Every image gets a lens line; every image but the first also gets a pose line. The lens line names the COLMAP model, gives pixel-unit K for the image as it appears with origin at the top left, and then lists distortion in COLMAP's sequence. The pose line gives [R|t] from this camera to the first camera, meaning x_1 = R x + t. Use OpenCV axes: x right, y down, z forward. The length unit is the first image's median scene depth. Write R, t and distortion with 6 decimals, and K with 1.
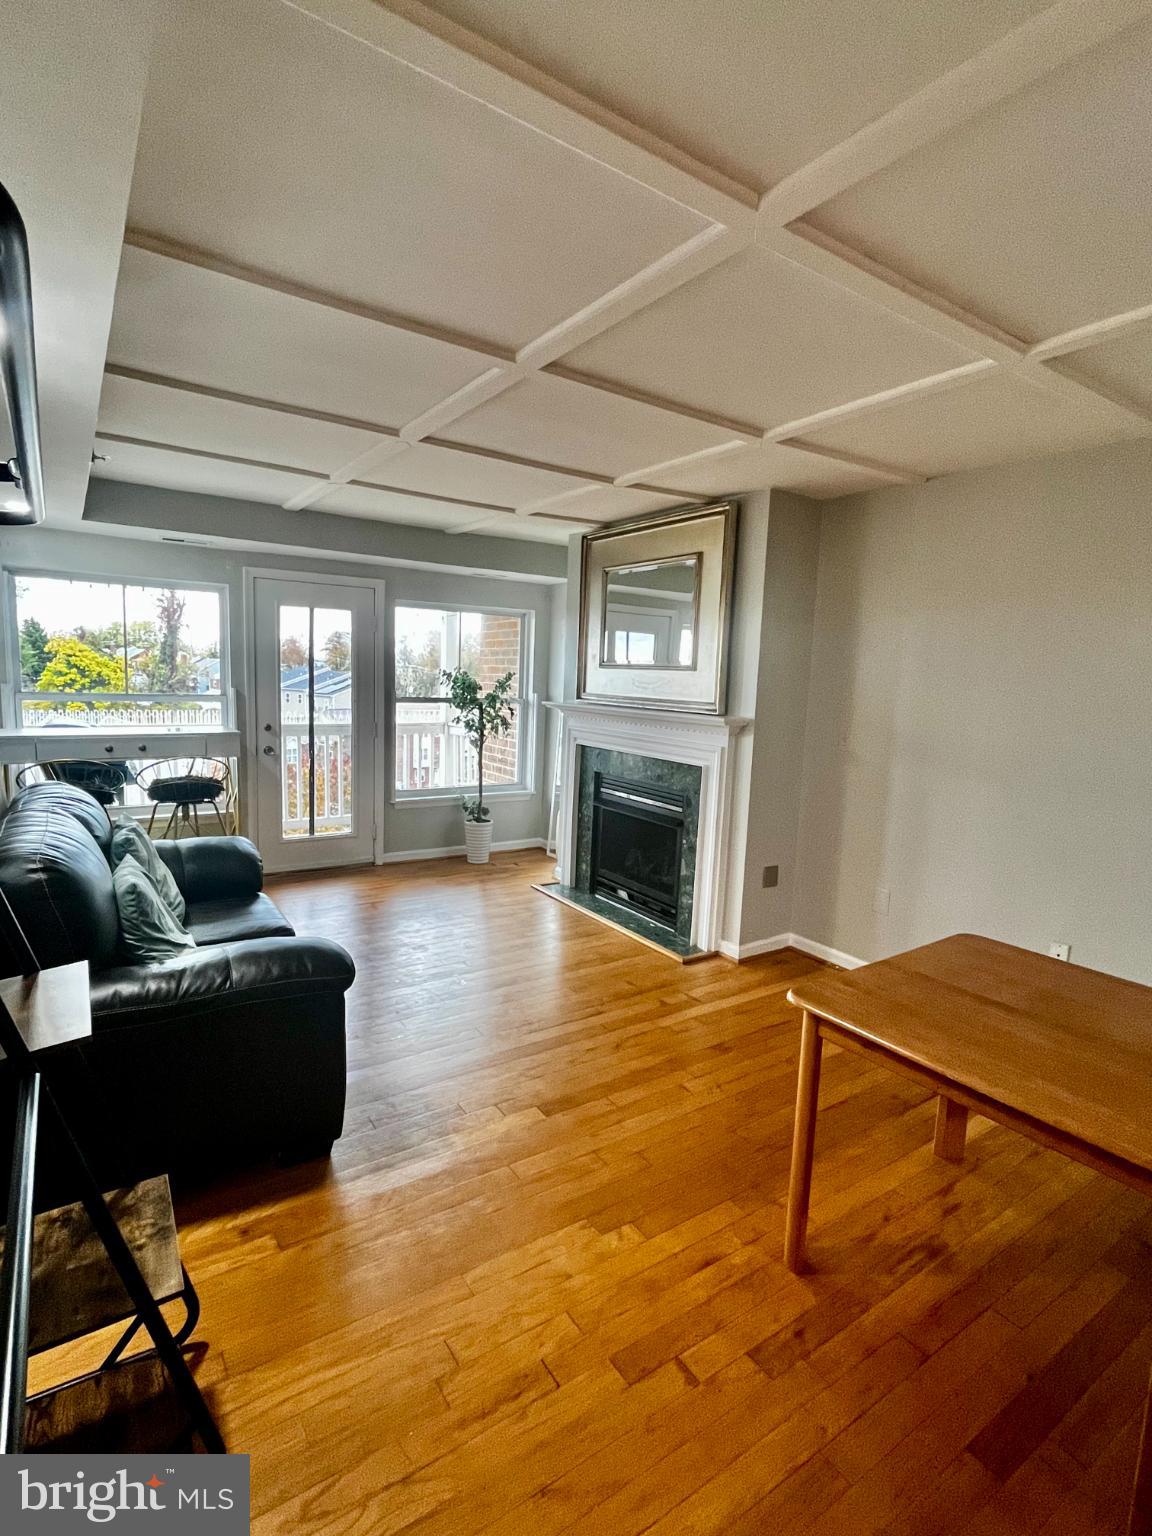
lens RADIAL K [[749.7, 0, 573.5], [0, 749.7, 764.4], [0, 0, 1]] dist [-0.005760, -0.000189]
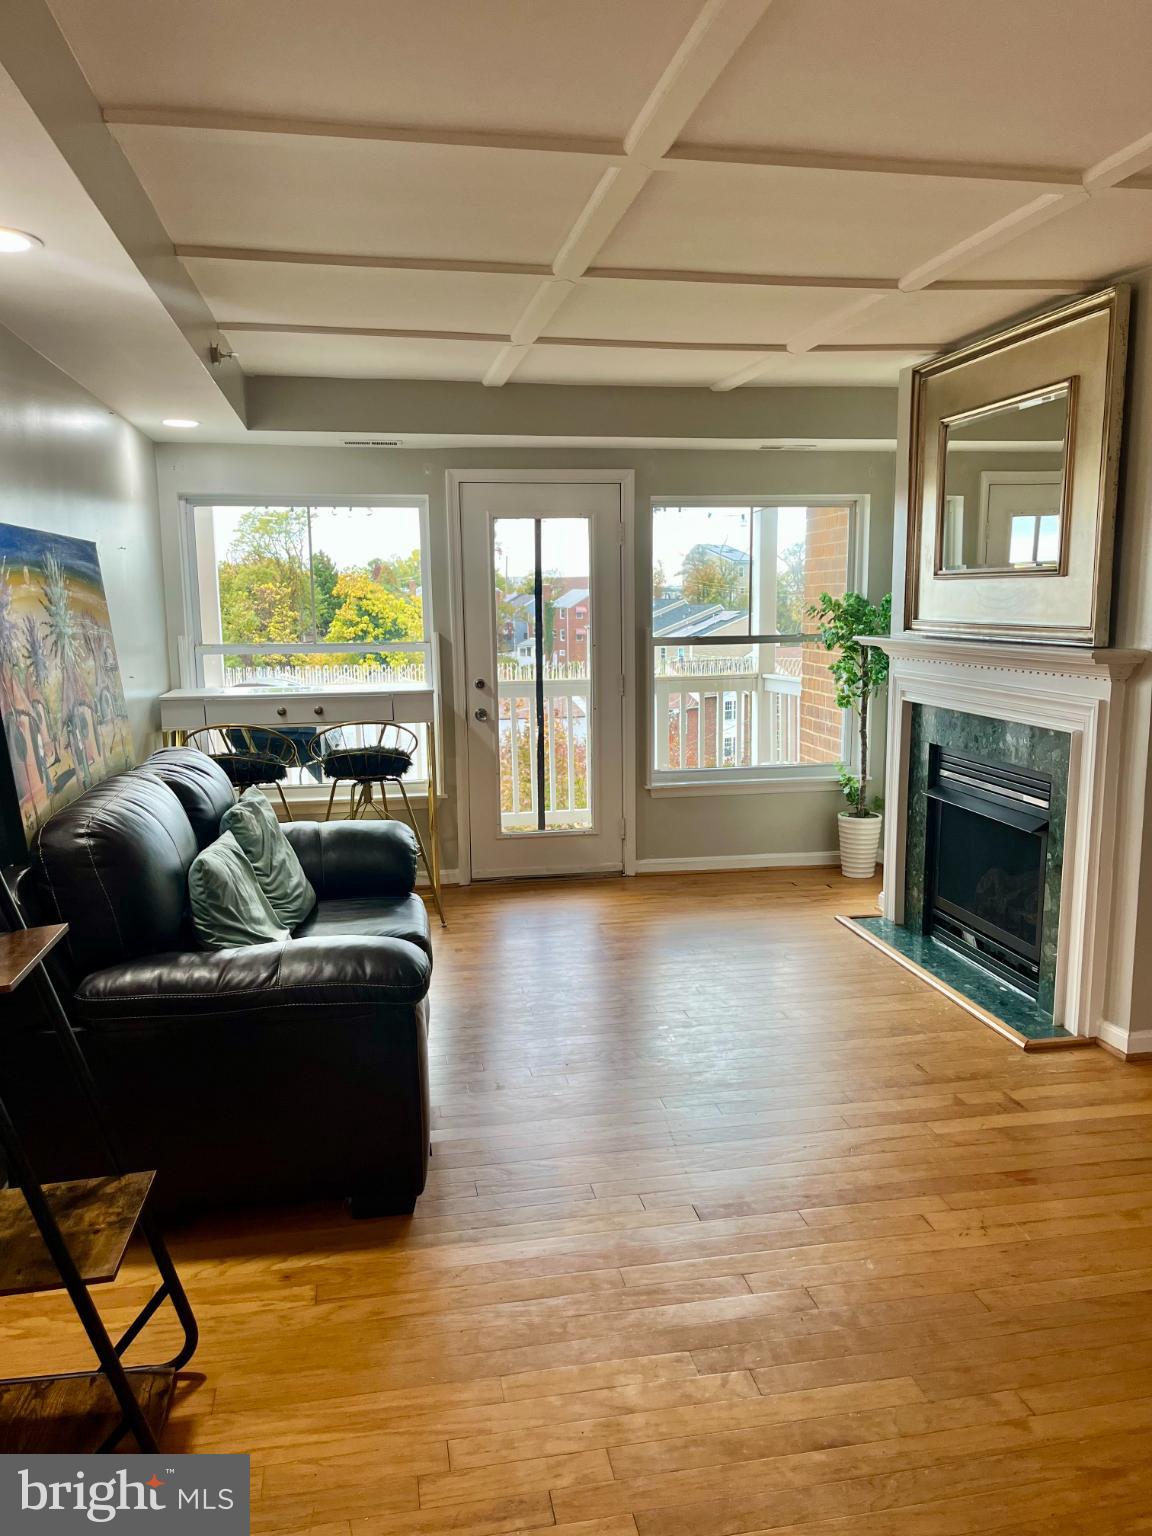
lens RADIAL K [[1156.4, 0, 581.3], [0, 1156.4, 775.5], [0, 0, 1]] dist [0.068873, -0.086234]
pose [[0.917240, 0.014423, -0.398075, 0.165432], [-0.003489, 0.999597, 0.028179, 0.010630], [0.398320, -0.024458, 0.916920, -0.026205]]
